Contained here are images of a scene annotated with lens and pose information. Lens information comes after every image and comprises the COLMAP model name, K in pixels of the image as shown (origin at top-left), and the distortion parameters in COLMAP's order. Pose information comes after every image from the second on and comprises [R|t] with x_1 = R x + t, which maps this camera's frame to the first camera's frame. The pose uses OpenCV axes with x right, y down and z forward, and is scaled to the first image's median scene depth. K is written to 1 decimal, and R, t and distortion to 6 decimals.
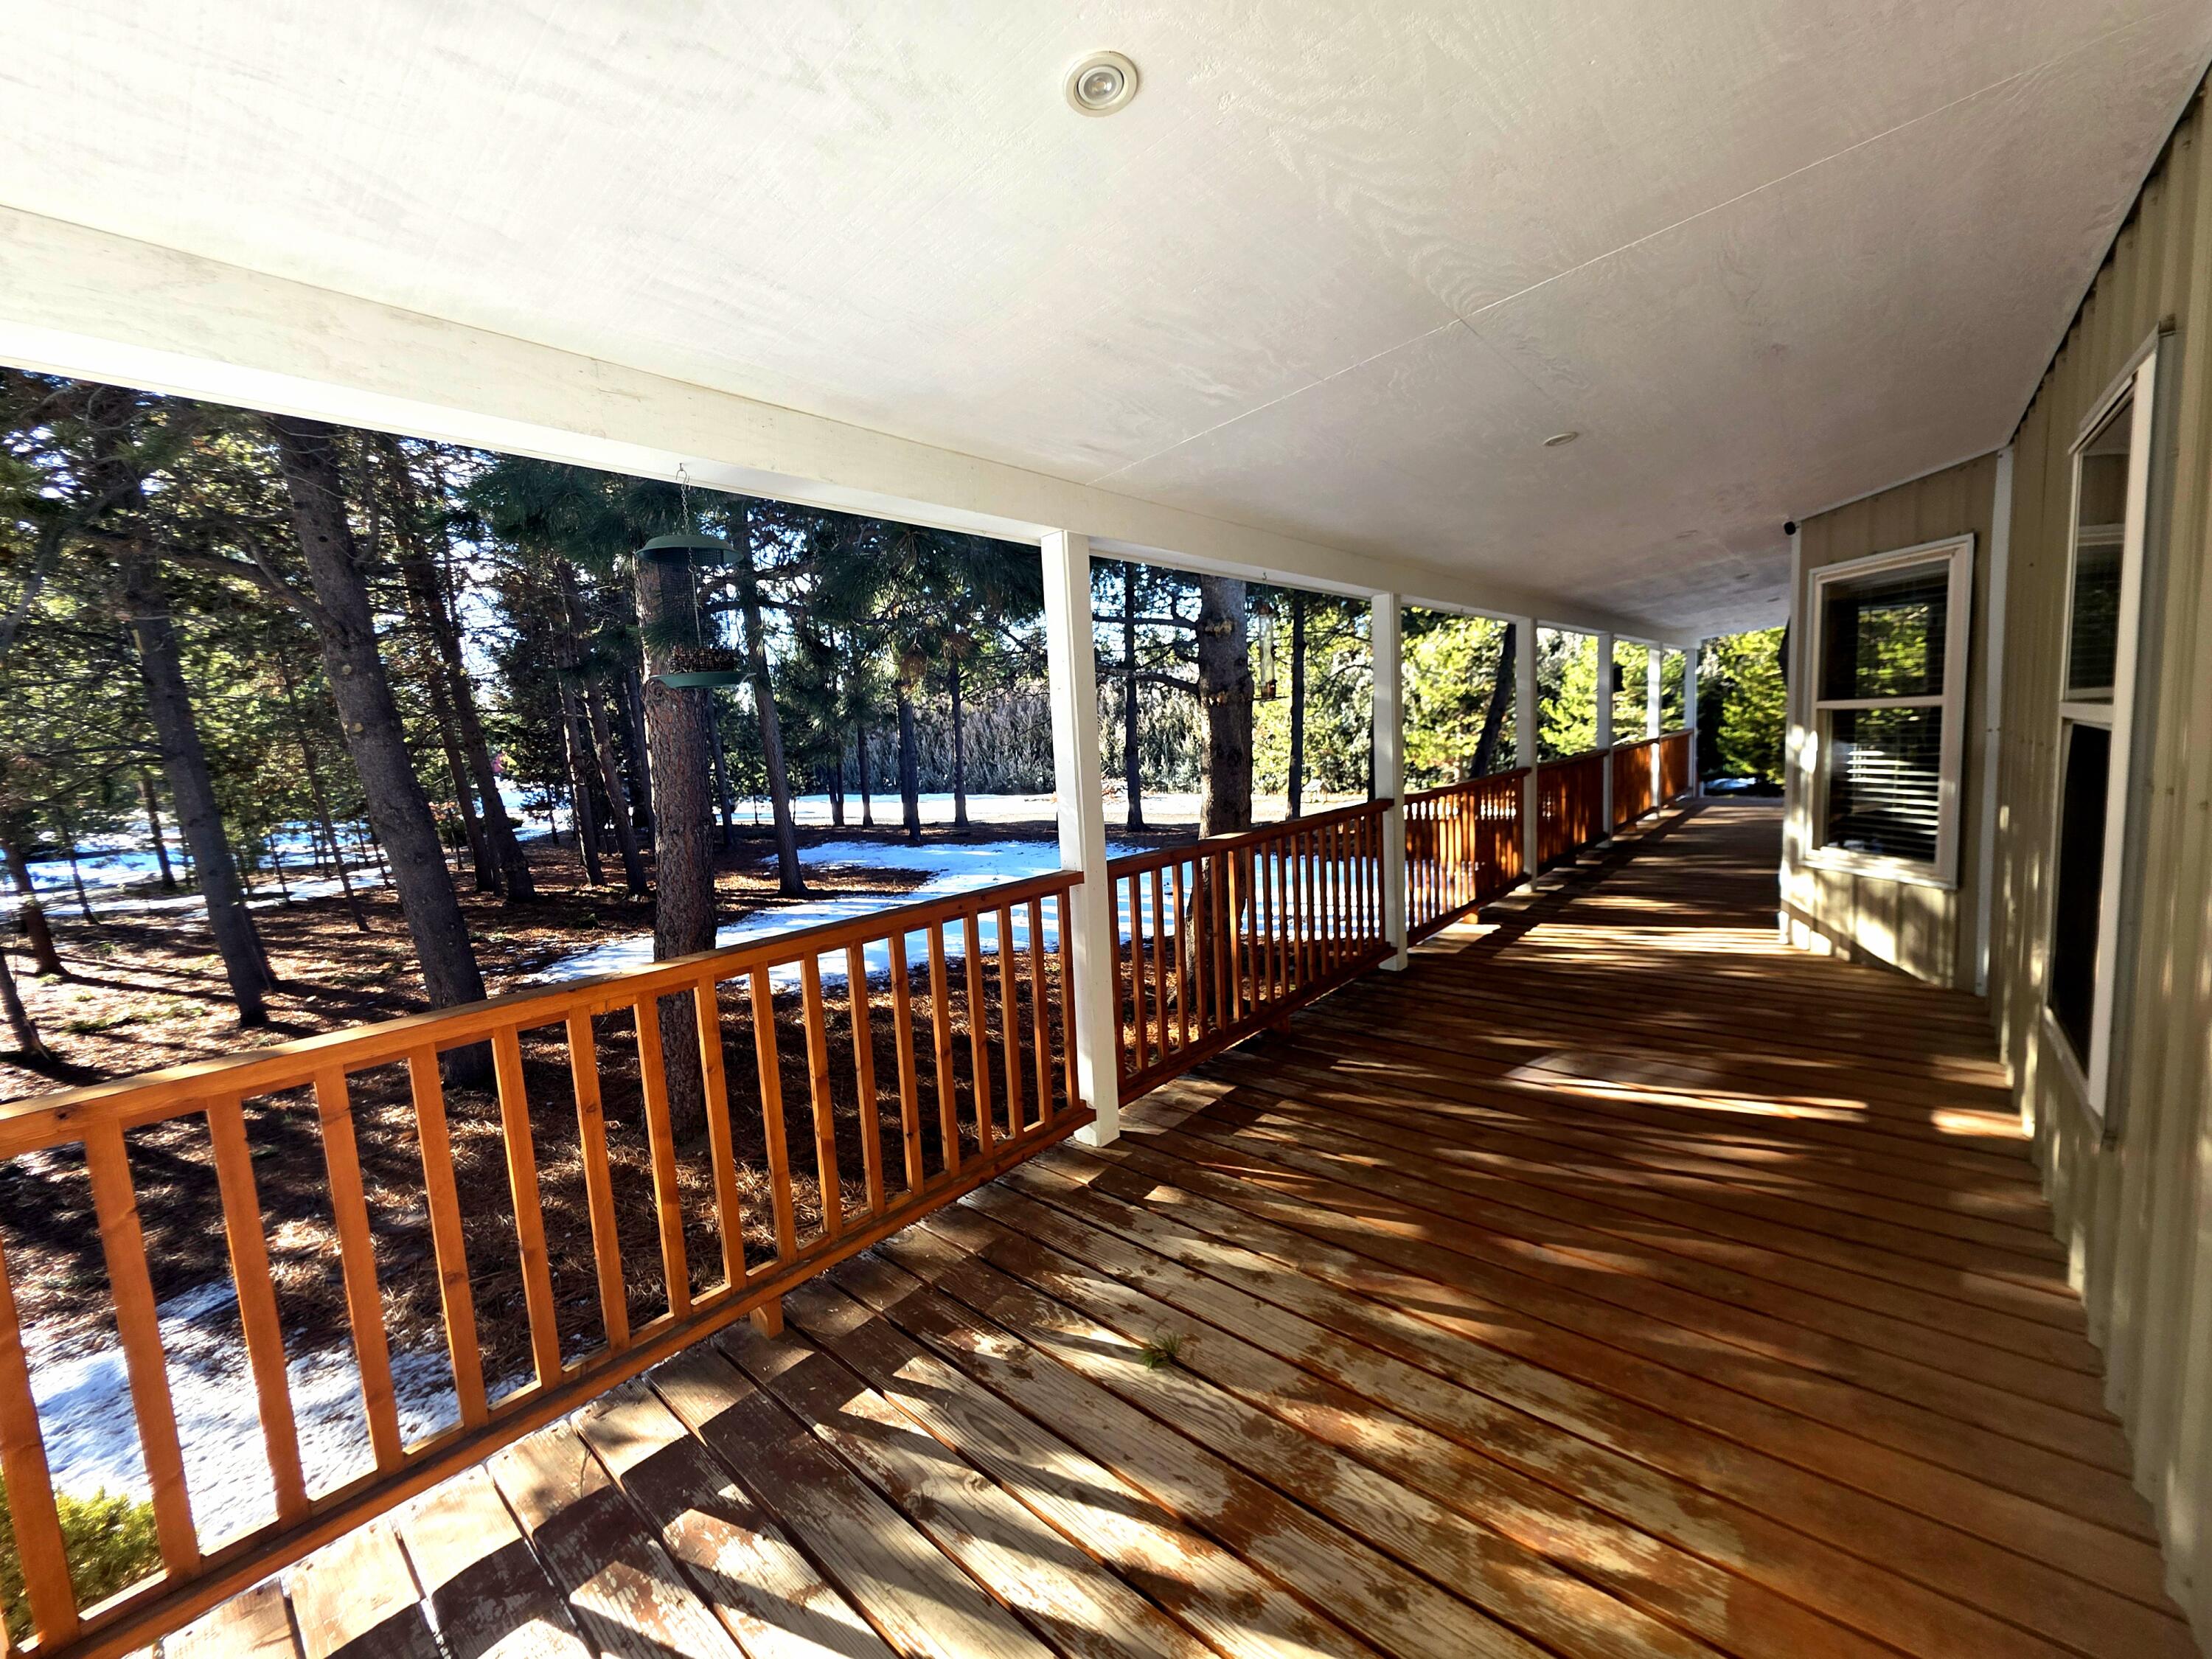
lens RADIAL K [[875.4, 0, 1111.5], [0, 875.4, 829.1], [0, 0, 1]] dist [0.000428, -0.000491]
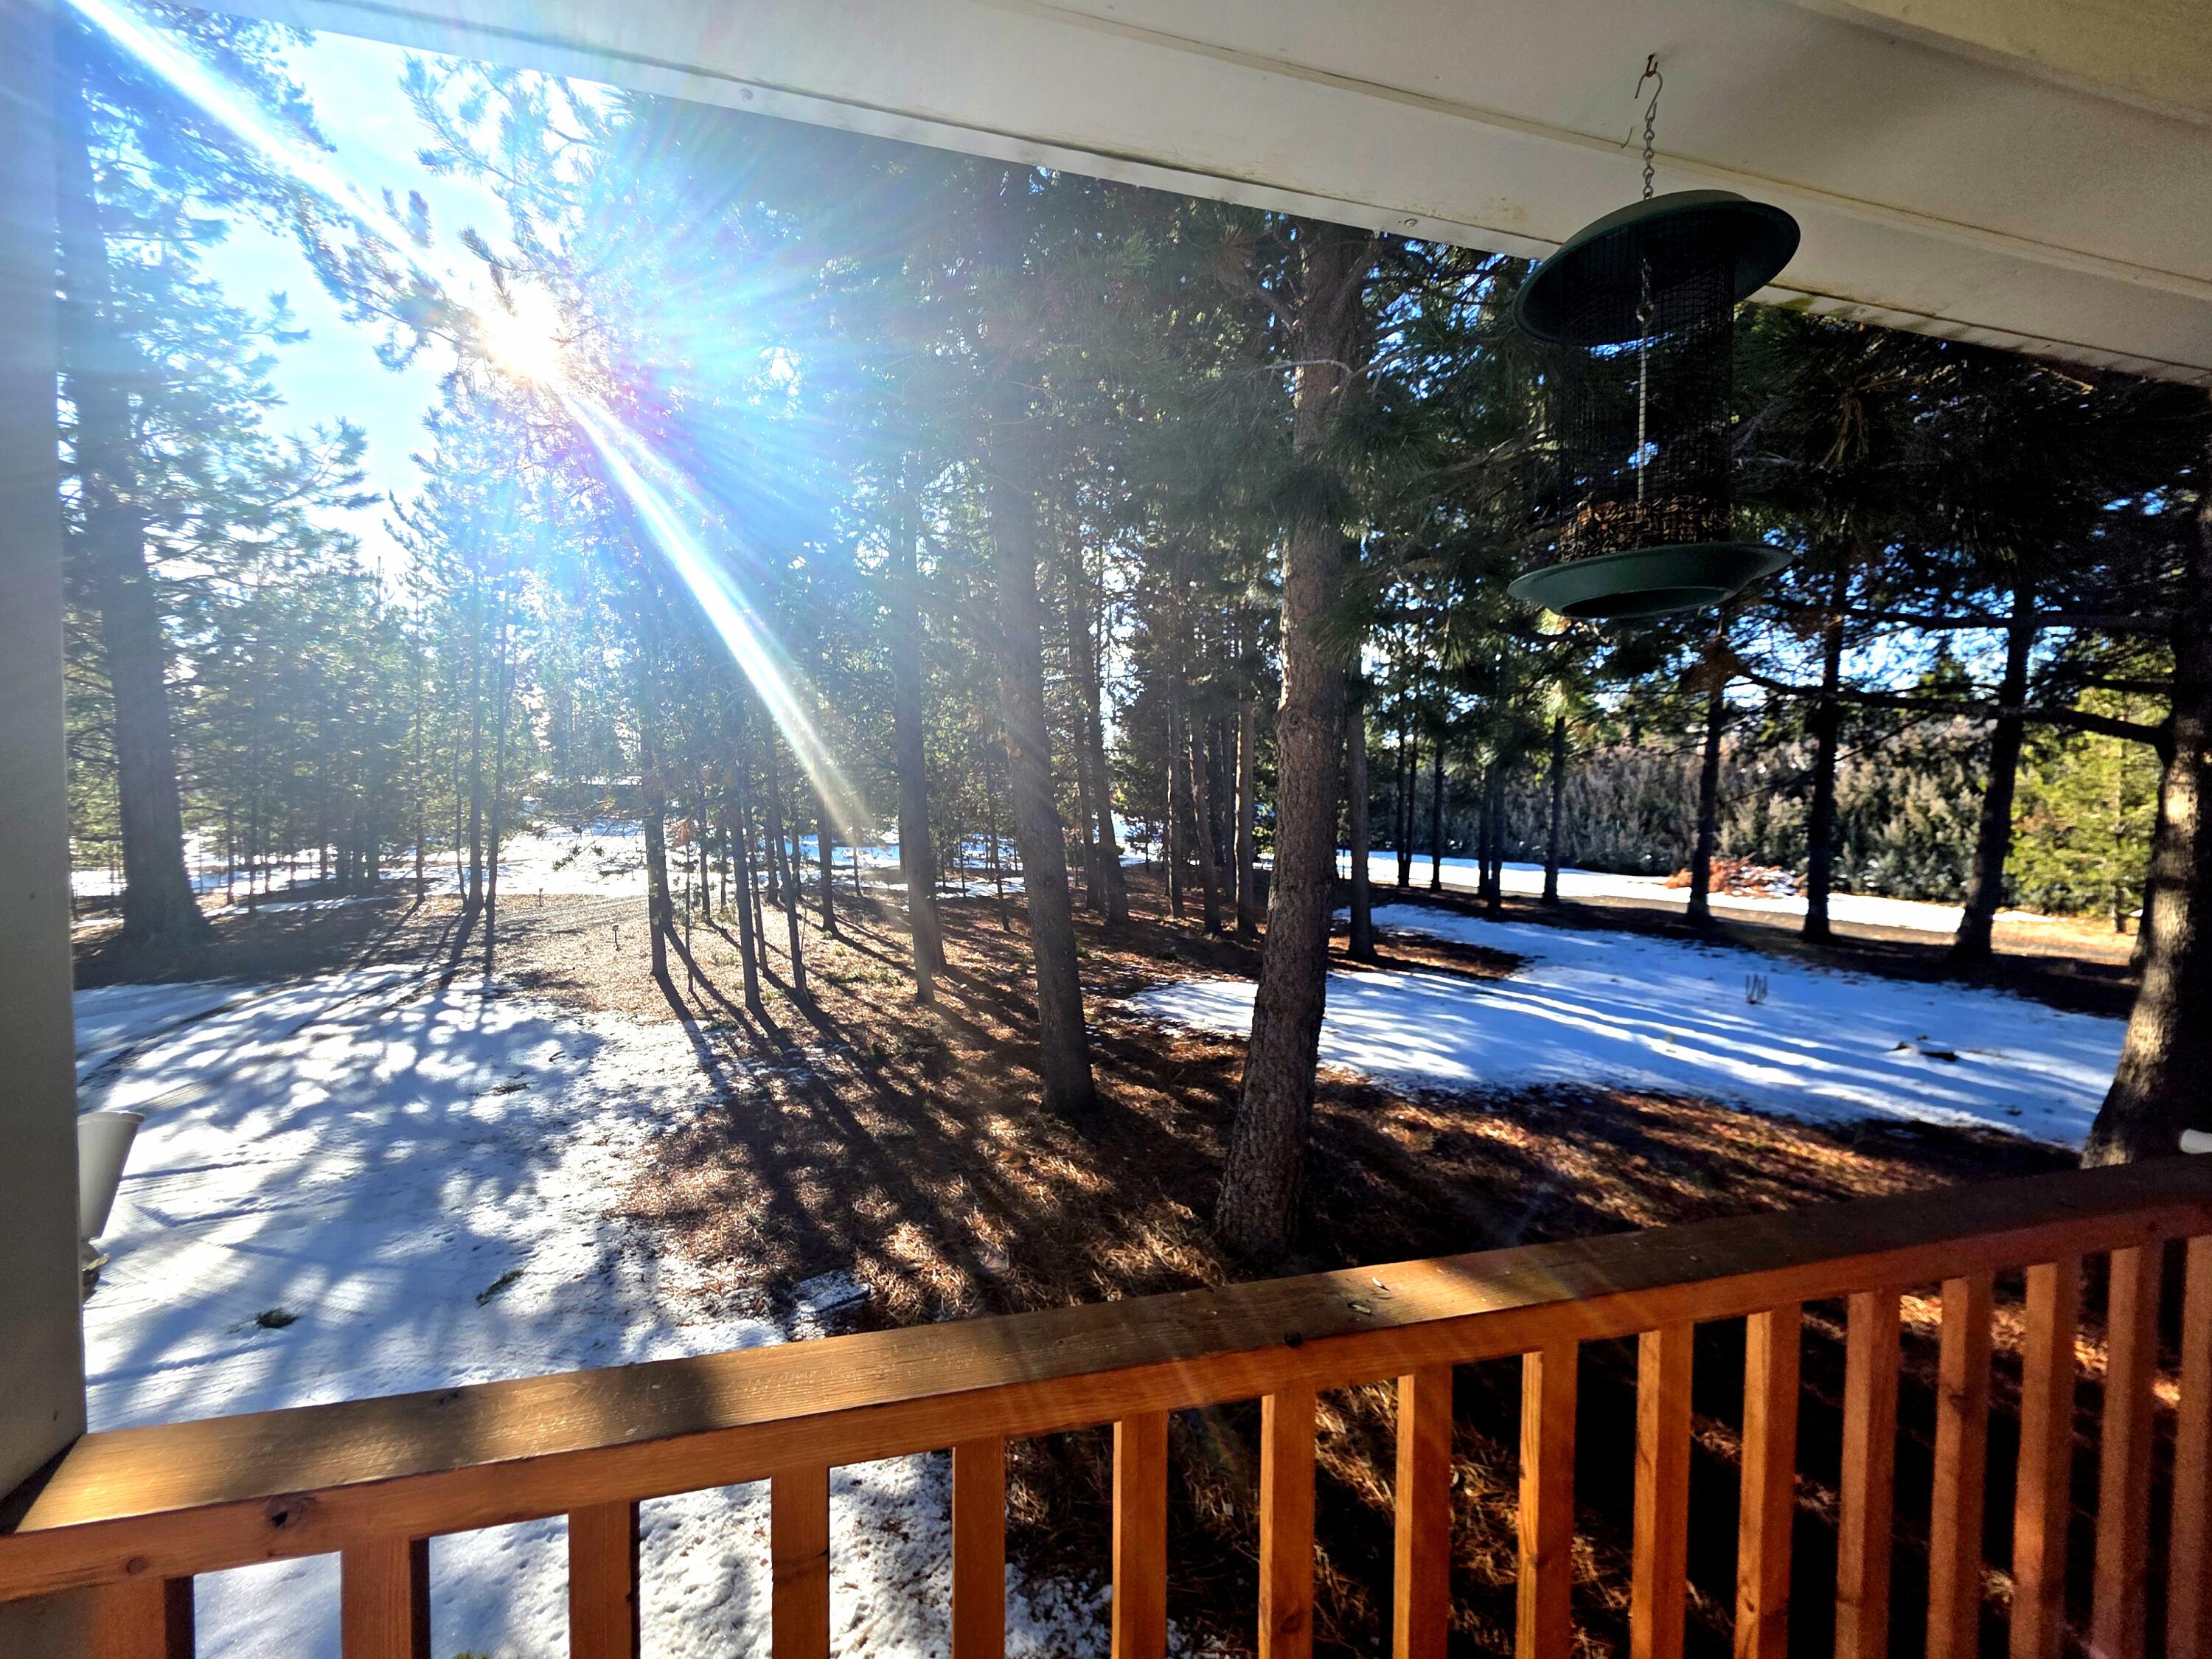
lens RADIAL K [[875.4, 0, 1111.5], [0, 875.4, 829.1], [0, 0, 1]] dist [0.000428, -0.000491]
pose [[0.818219, 0.080706, -0.569214, -0.062468], [-0.117350, 0.992698, -0.027935, -0.003058], [0.562803, 0.089655, 0.821715, 0.079629]]
